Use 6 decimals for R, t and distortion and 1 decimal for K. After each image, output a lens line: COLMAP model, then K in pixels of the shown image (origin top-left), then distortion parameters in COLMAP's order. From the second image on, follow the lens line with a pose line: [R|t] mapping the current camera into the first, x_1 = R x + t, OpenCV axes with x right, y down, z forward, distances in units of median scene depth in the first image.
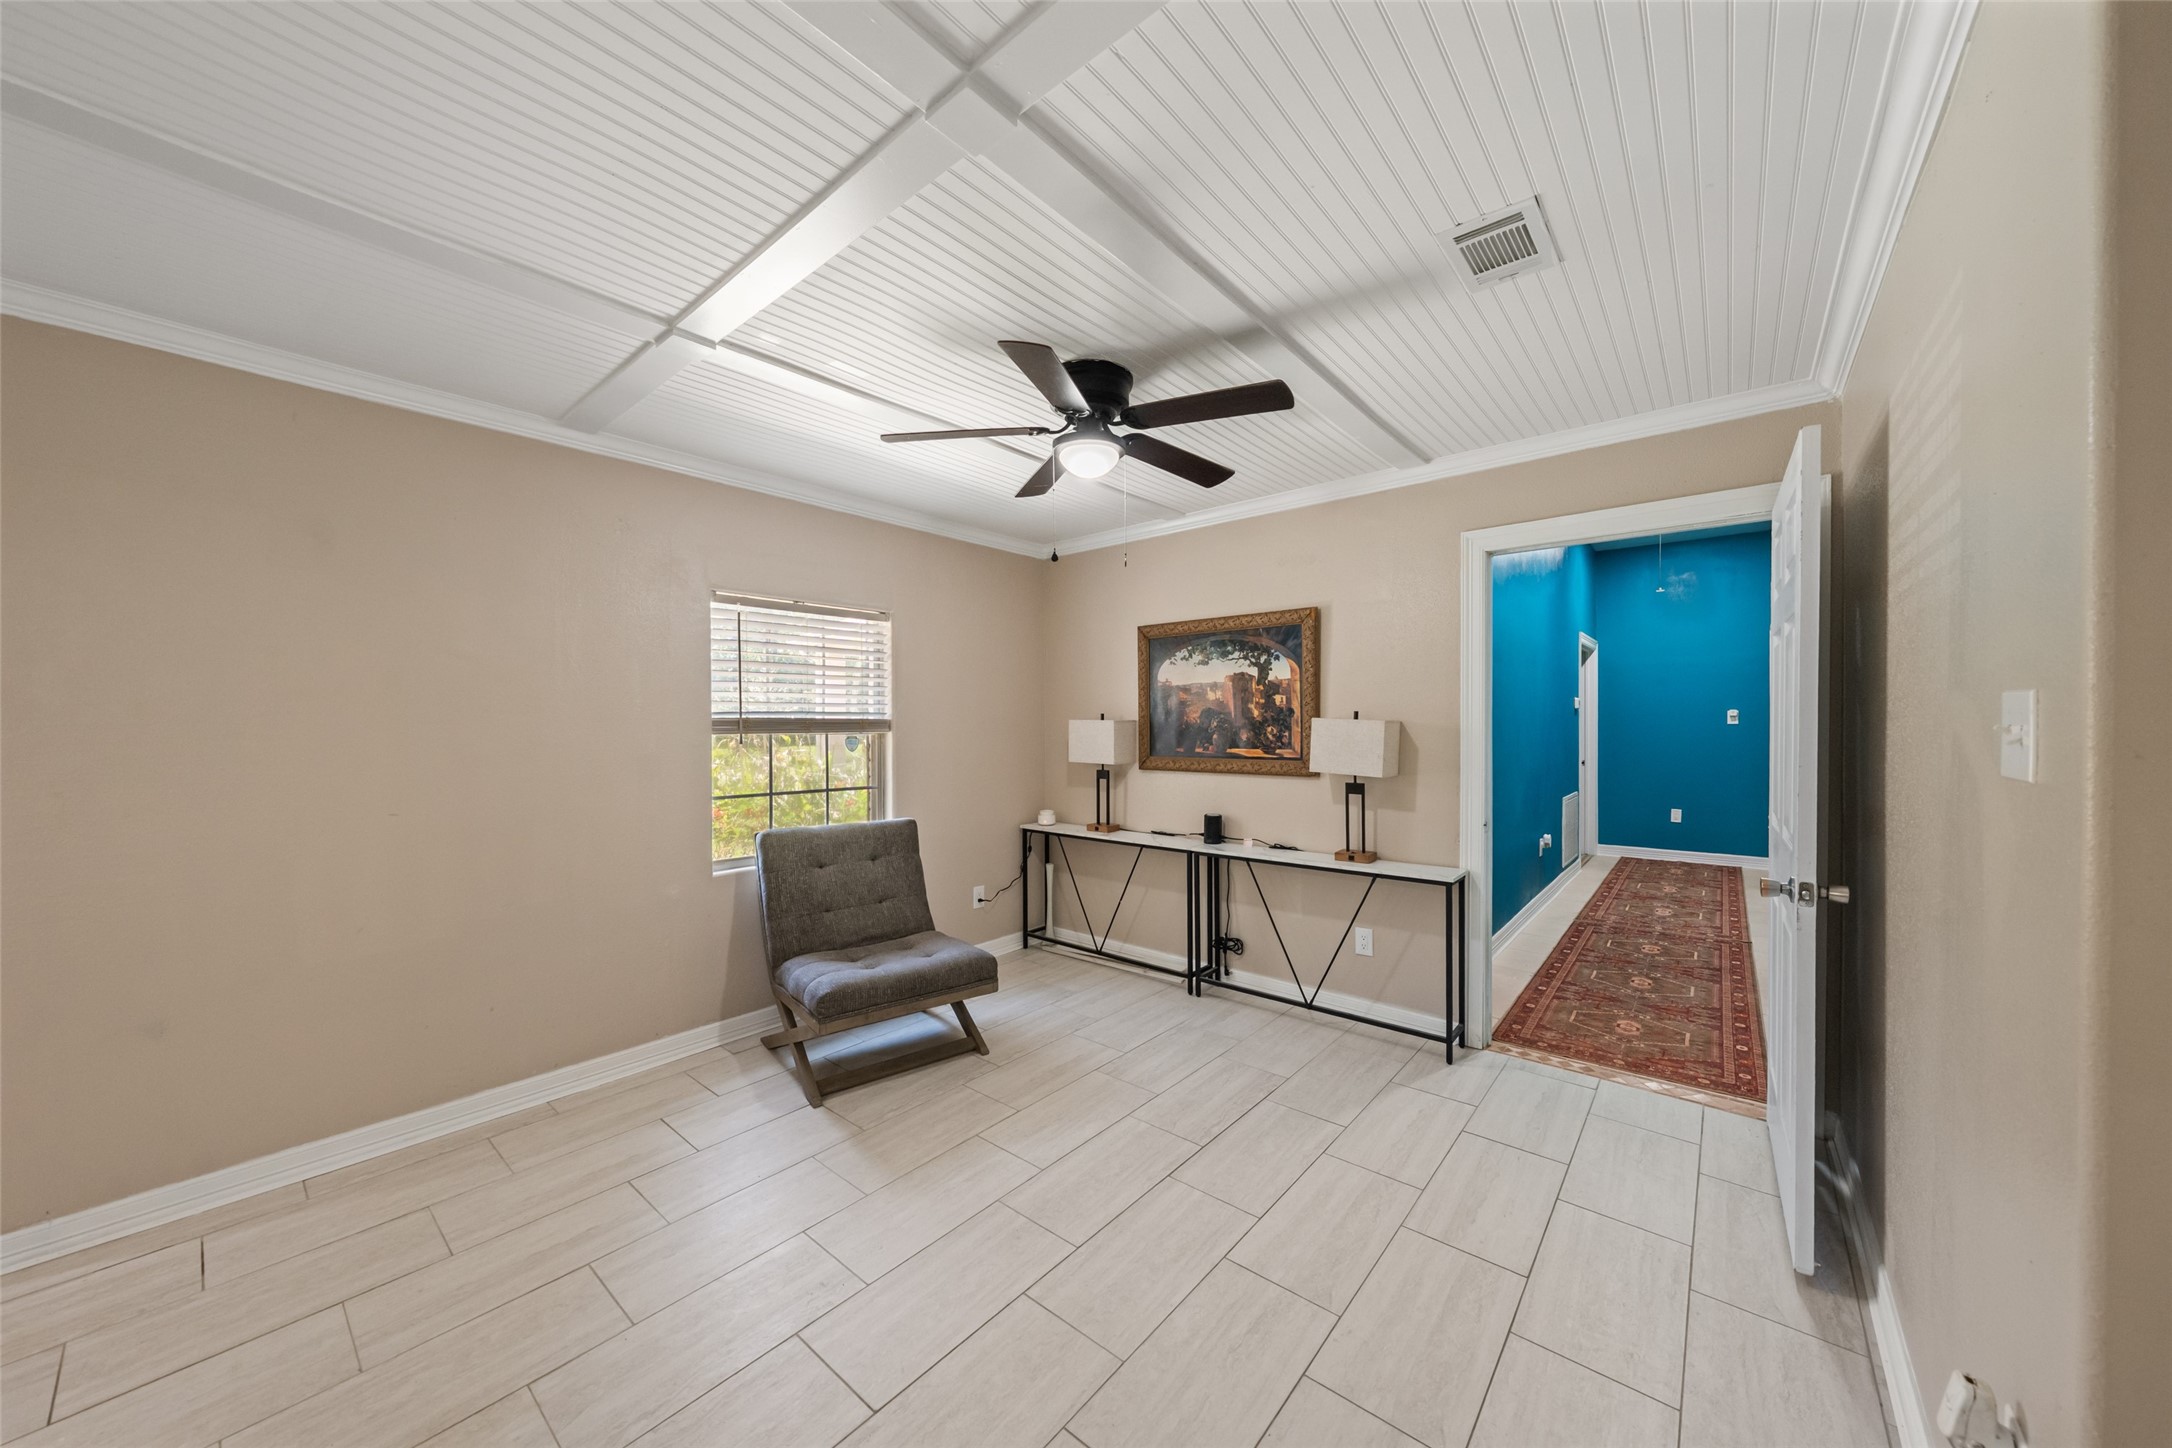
lens RADIAL K [[744.0, 0, 1114.4], [0, 744.0, 728.0], [0, 0, 1]] dist [-0.001917, -0.000159]
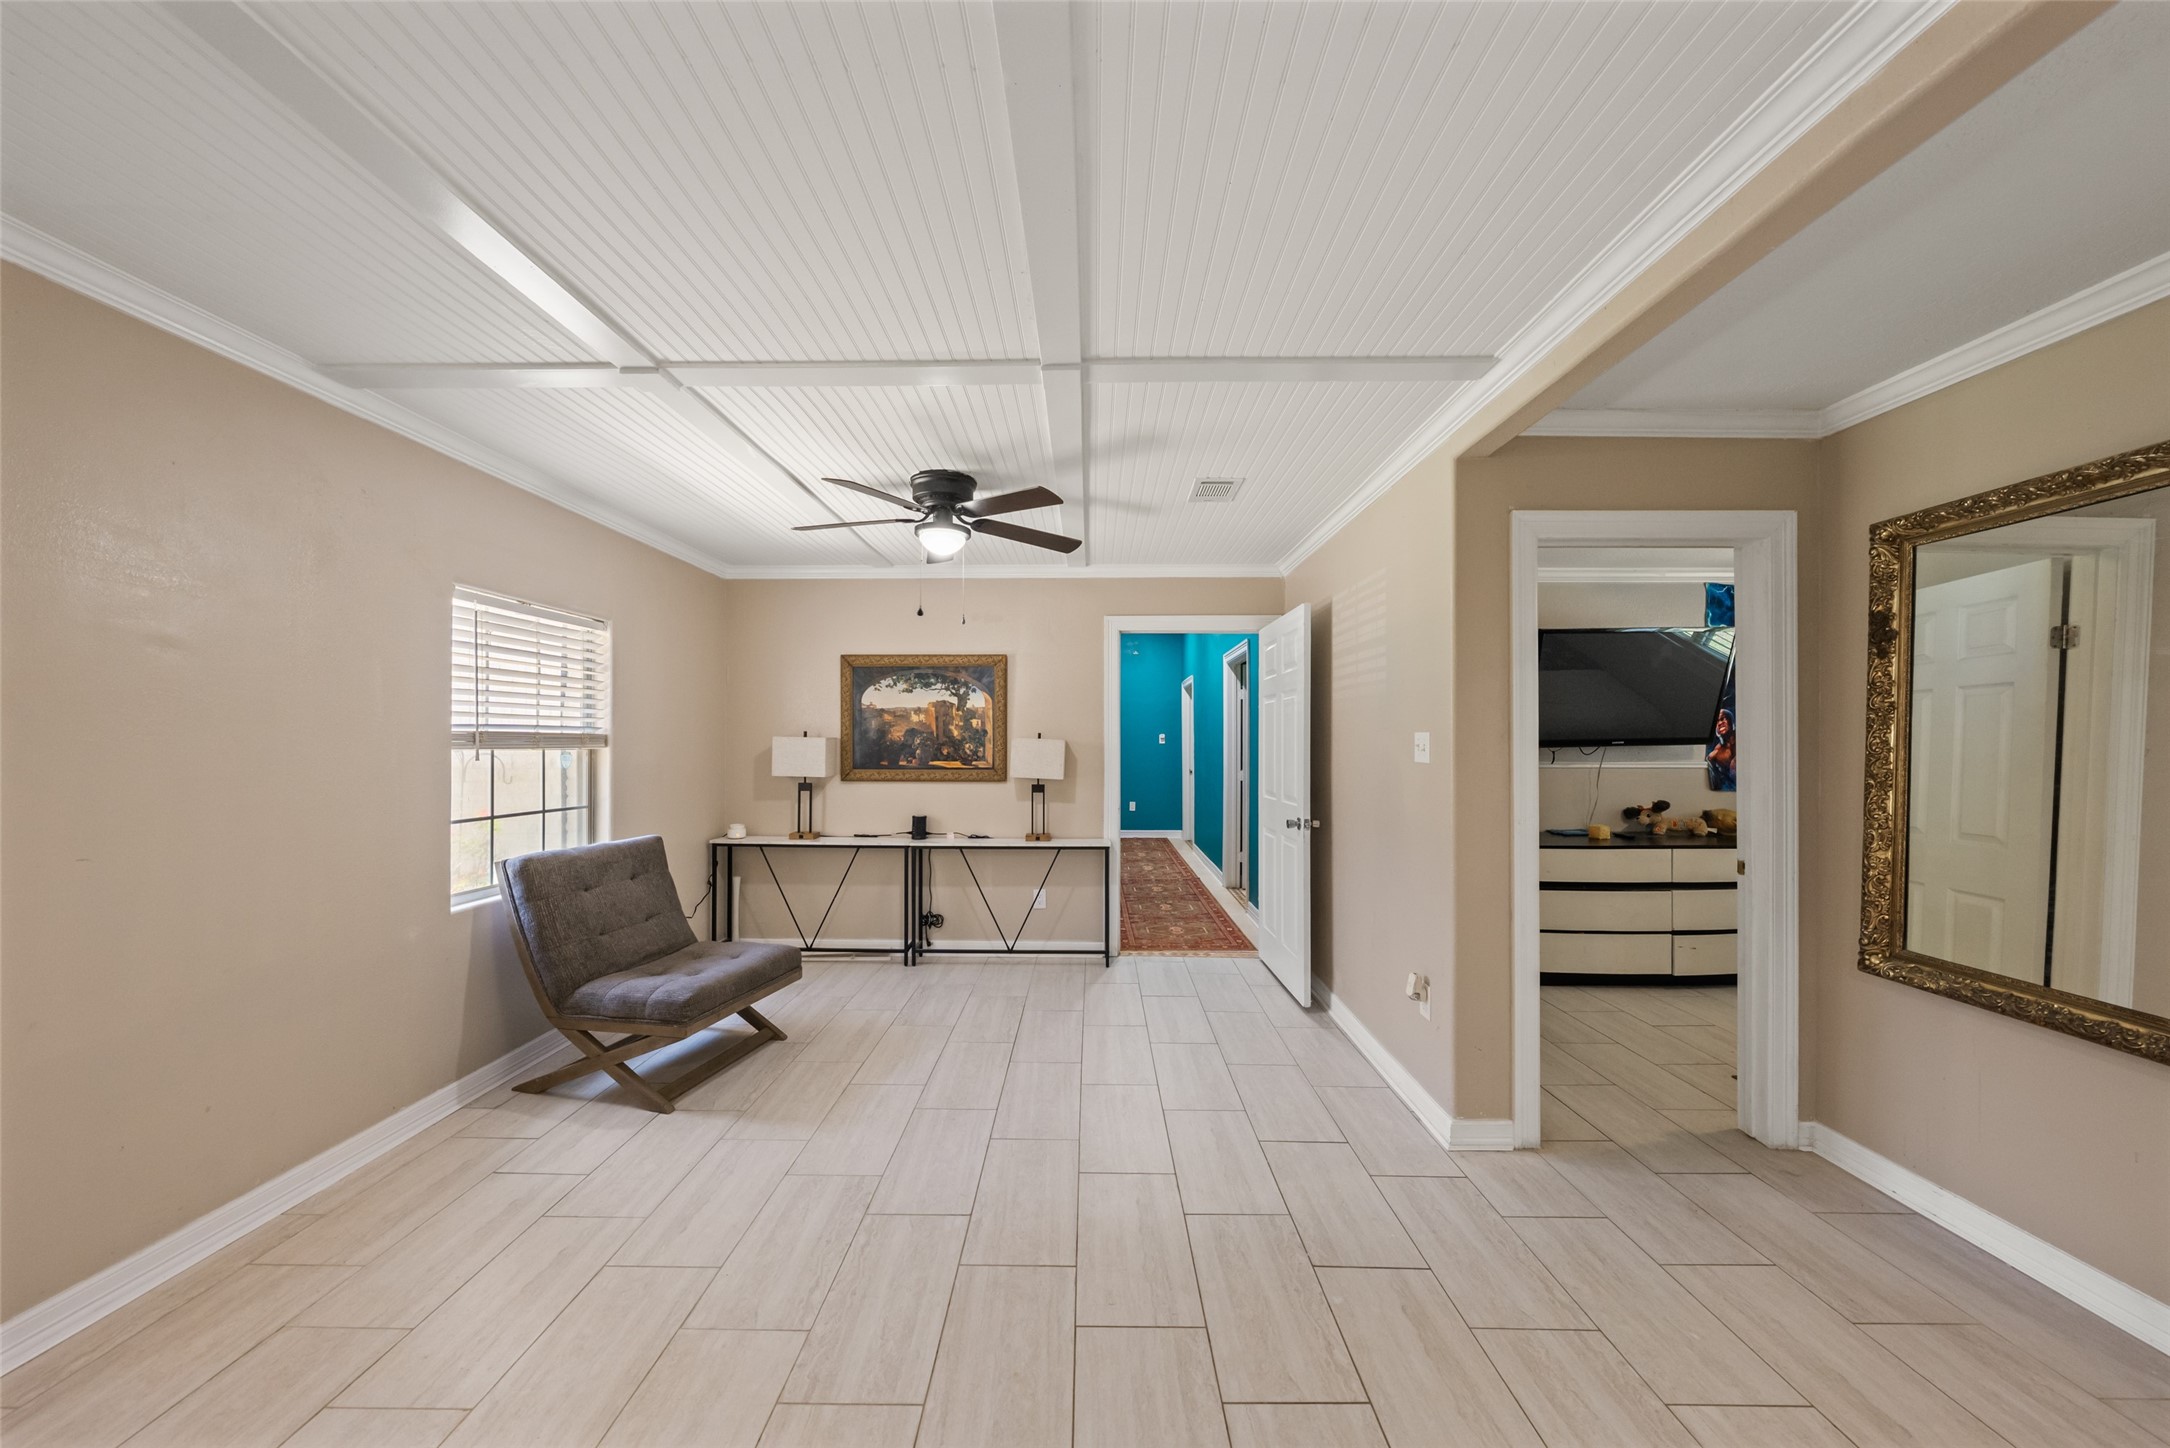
lens RADIAL K [[743.4, 0, 1074.8], [0, 743.4, 729.1], [0, 0, 1]] dist [-0.001917, -0.000159]
pose [[0.776808, 0.017569, 0.629493, -0.490904], [-0.003185, 0.999708, -0.023972, 0.003243], [-0.629730, 0.016616, 0.776636, -0.122599]]
